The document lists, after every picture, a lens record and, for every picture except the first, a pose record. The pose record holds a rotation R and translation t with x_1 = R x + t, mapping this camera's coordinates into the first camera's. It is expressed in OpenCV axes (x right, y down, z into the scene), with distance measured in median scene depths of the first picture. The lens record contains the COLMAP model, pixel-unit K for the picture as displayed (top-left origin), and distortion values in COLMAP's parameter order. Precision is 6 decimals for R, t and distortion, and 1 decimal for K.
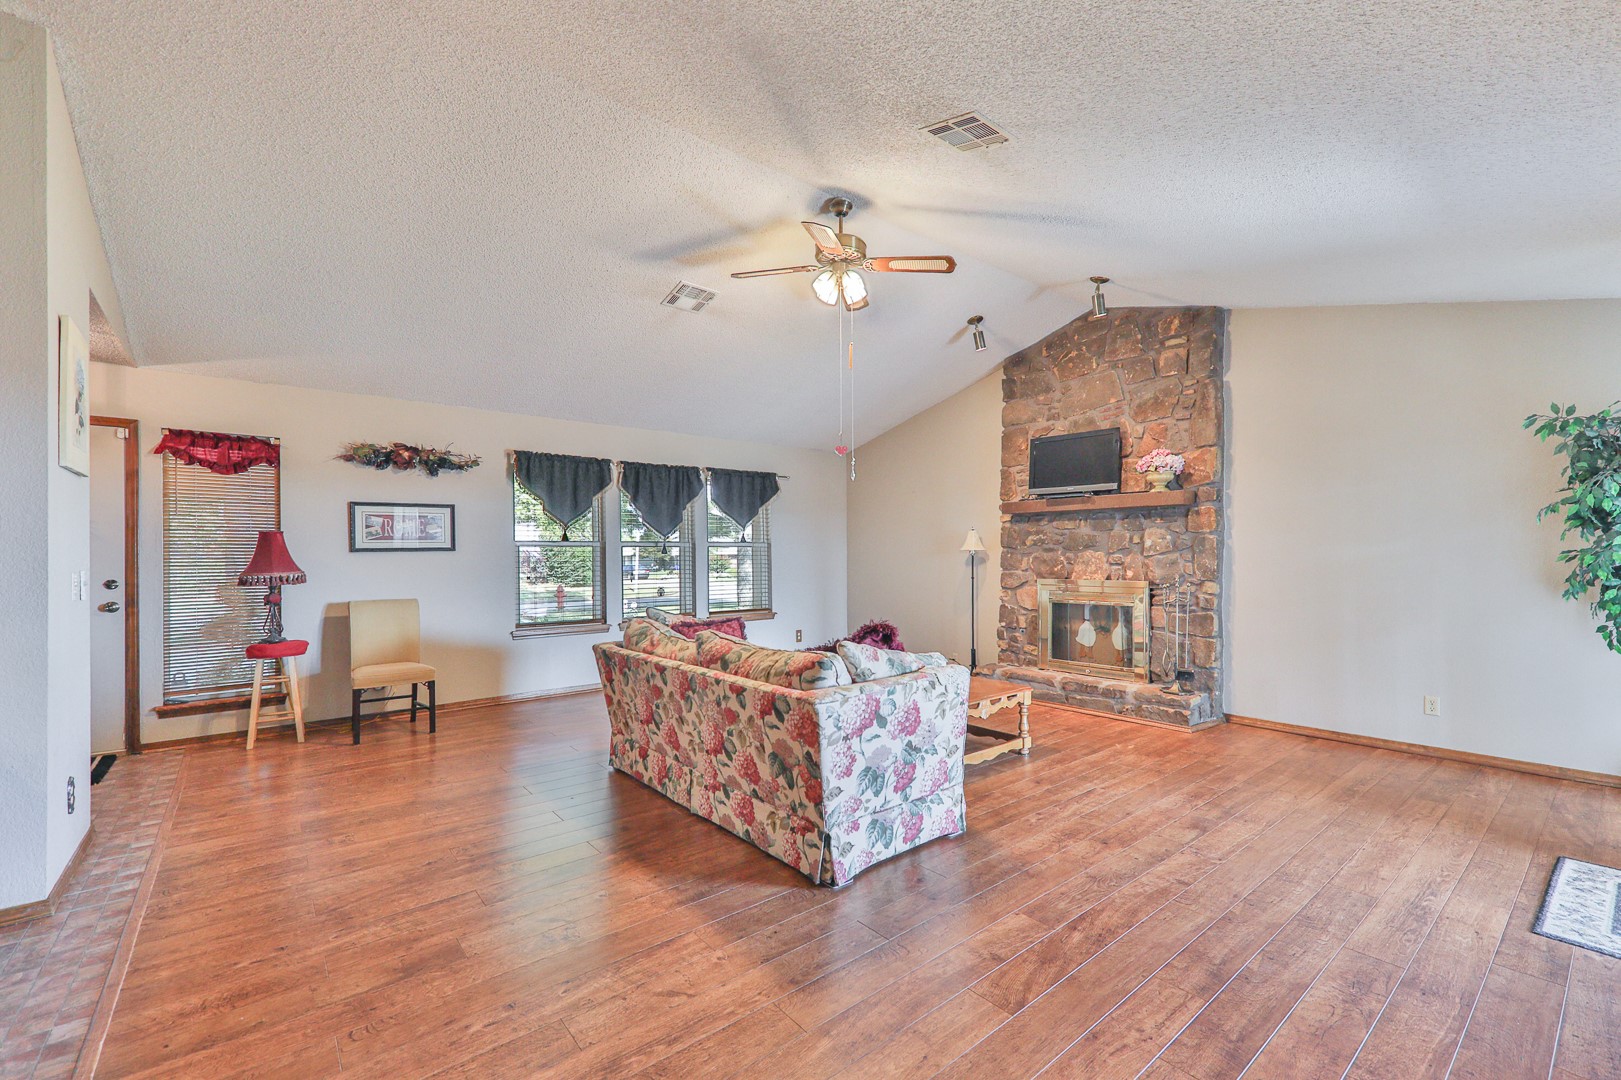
lens RADIAL K [[694.9, 0, 854.9], [0, 694.9, 557.7], [0, 0, 1]] dist [0.019988, -0.000215]
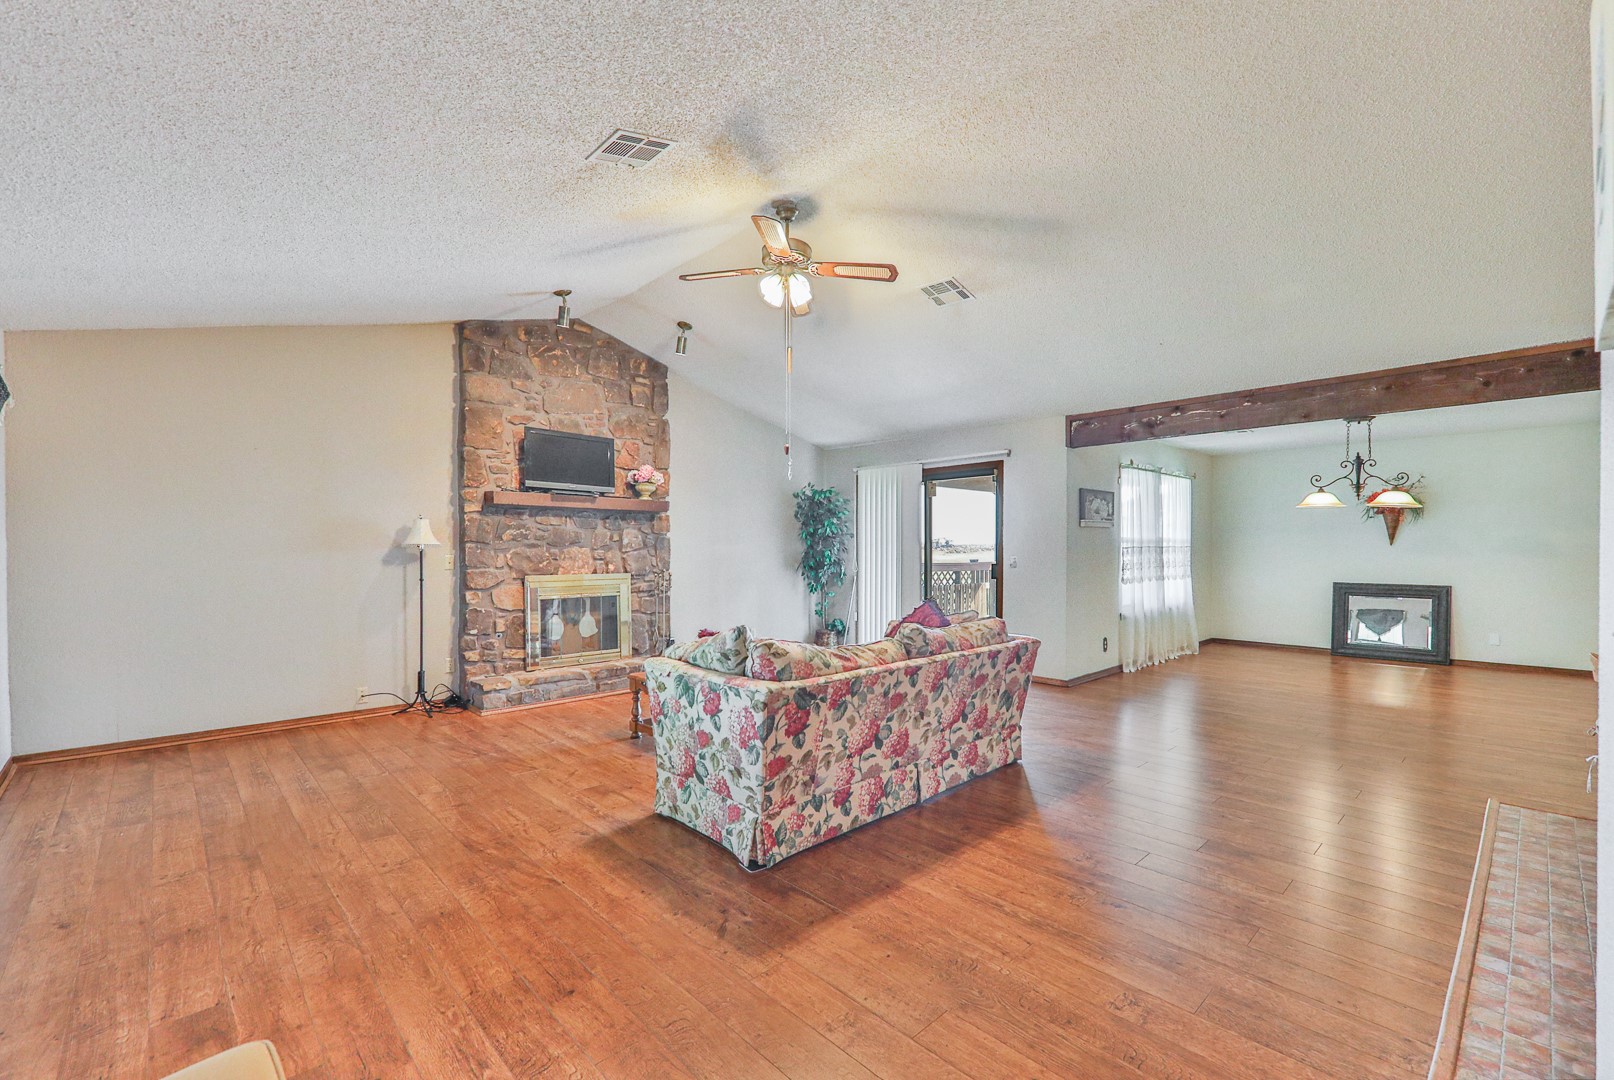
lens RADIAL K [[671.4, 0, 807.1], [0, 671.4, 554.3], [0, 0, 1]] dist [0.014269, -0.000185]
pose [[-0.040670, -0.003713, 0.999166, -0.786560], [0.004287, 0.999983, 0.003890, -0.001612], [-0.999163, 0.004442, -0.040653, 0.783948]]
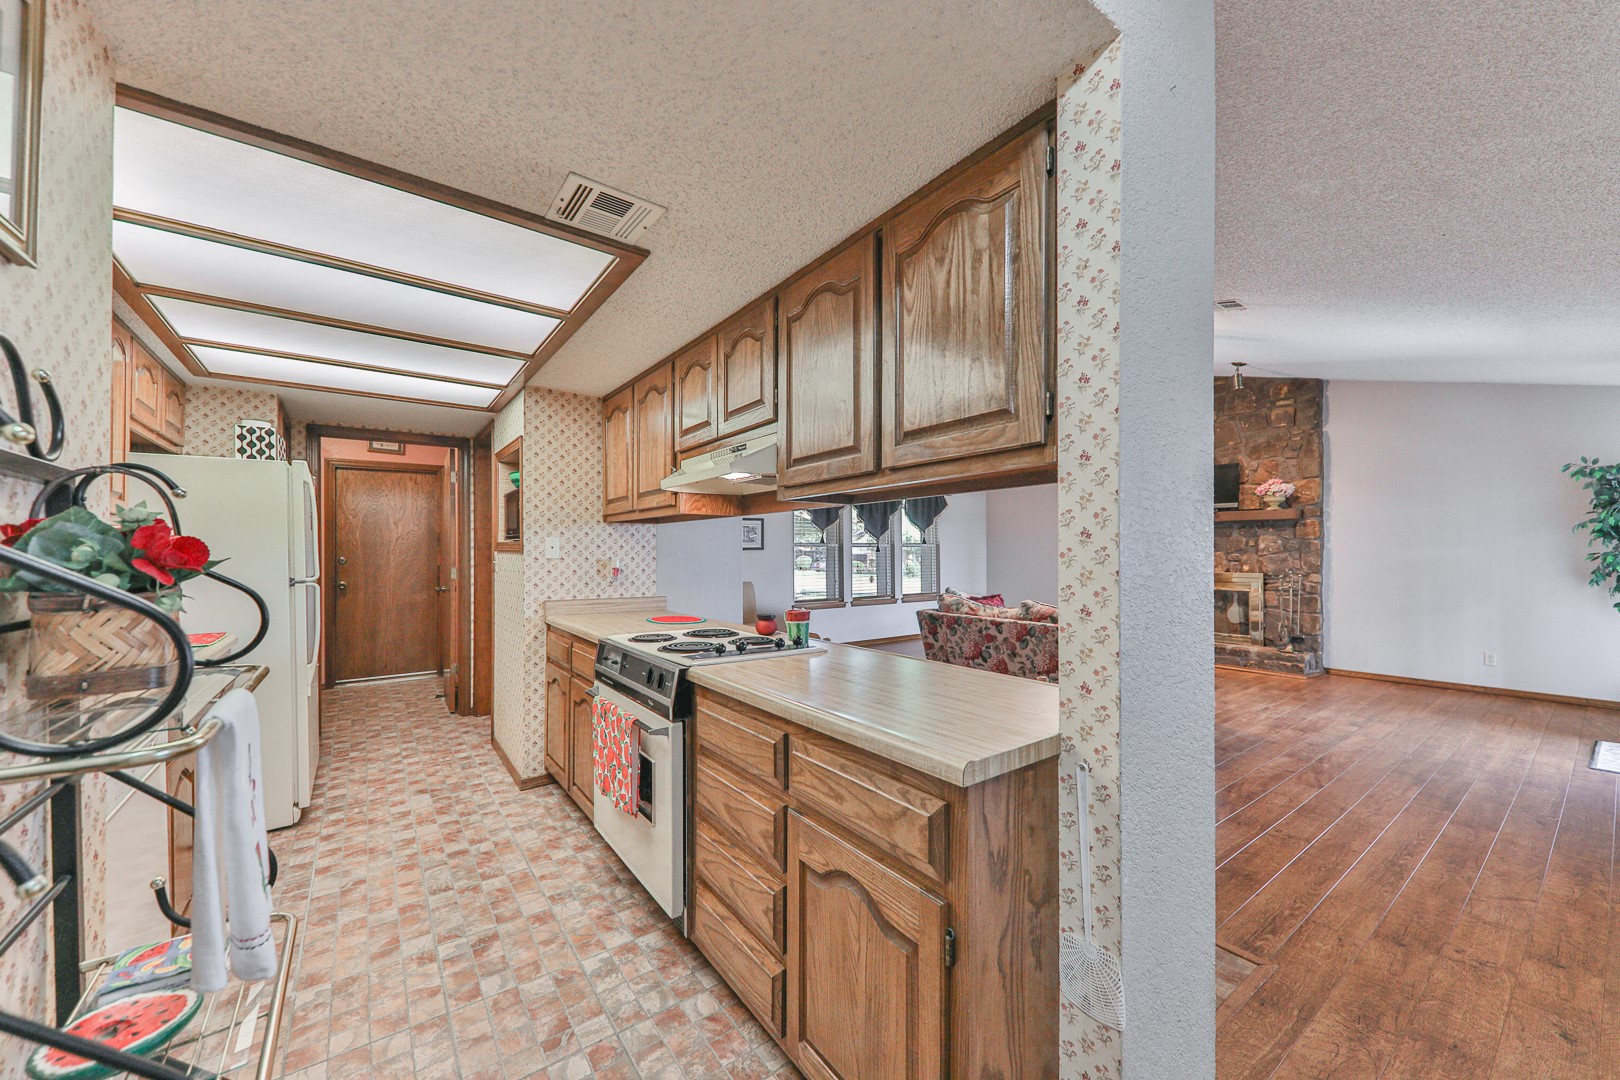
lens RADIAL K [[613.2, 0, 827.3], [0, 613.2, 550.7], [0, 0, 1]] dist [0.012797, -0.005605]
pose [[0.997619, 0.003632, -0.068874, -0.383470], [-0.004097, 0.999970, -0.006605, 0.000178], [0.068848, 0.006871, 0.997603, -0.306013]]
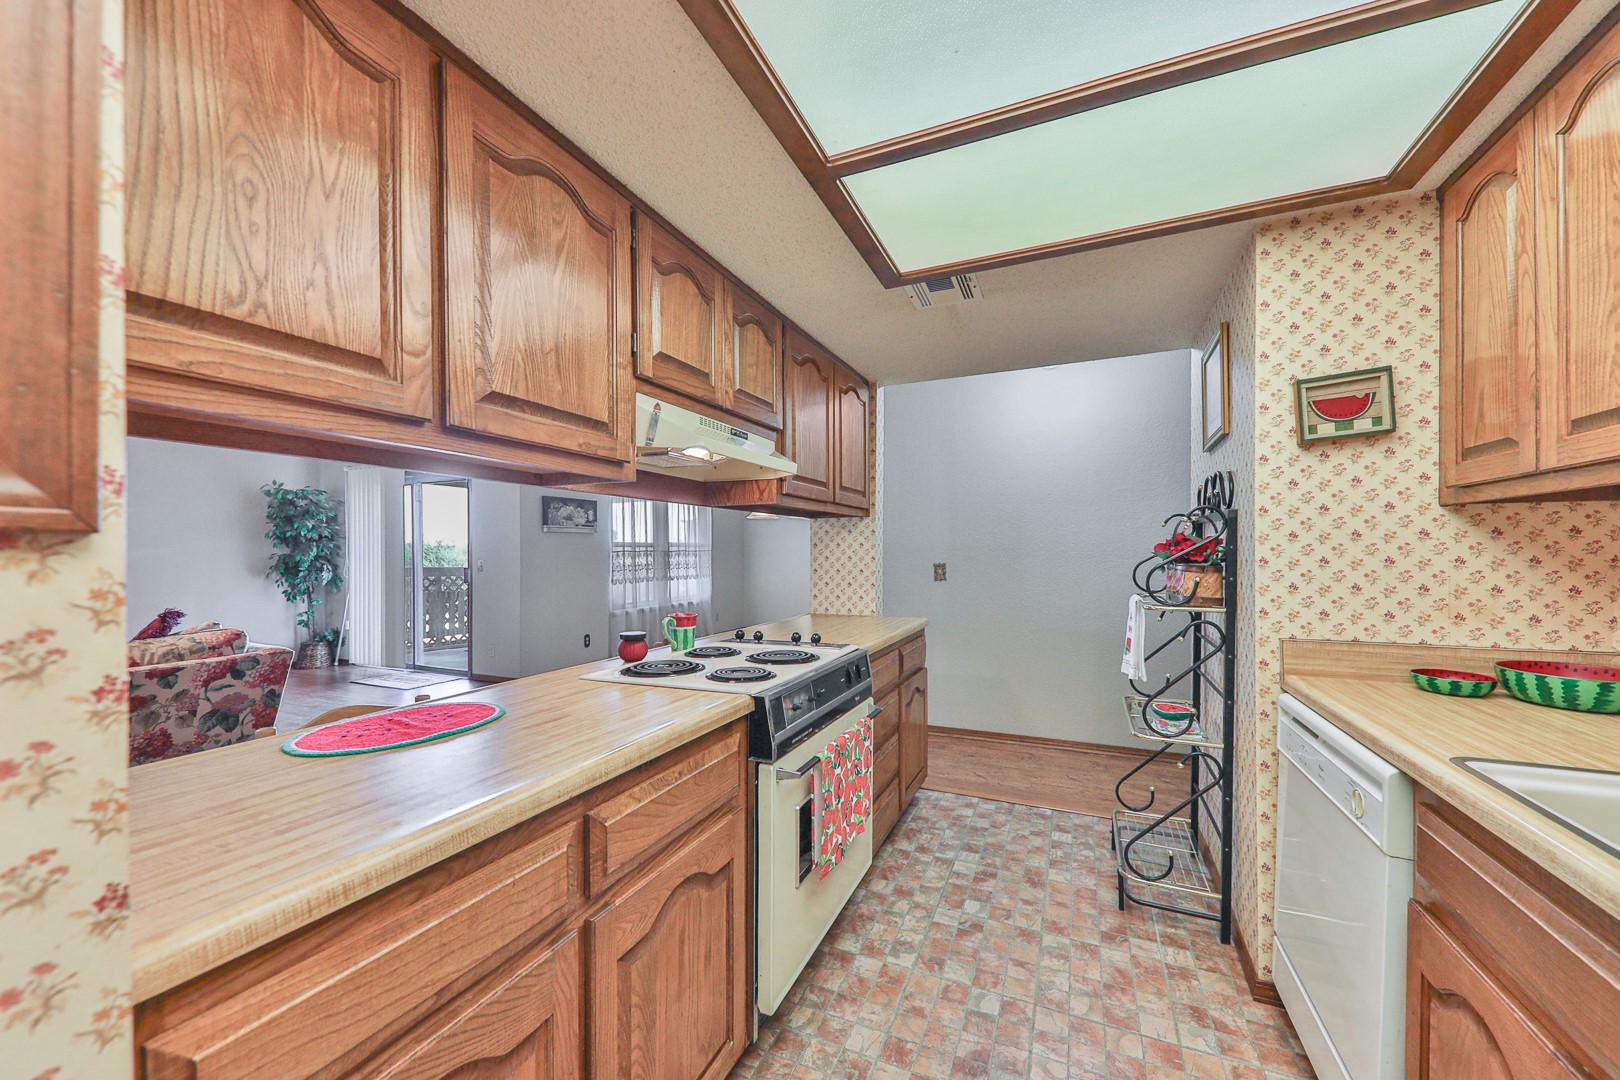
lens RADIAL K [[604.3, 0, 811.6], [0, 604.3, 555.8], [0, 0, 1]] dist [0.018939, -0.008722]
pose [[-0.428994, 0.000651, 0.903307, -0.856722], [0.007815, 0.999965, 0.002990, 0.002066], [-0.903273, 0.008342, -0.428984, 0.263318]]
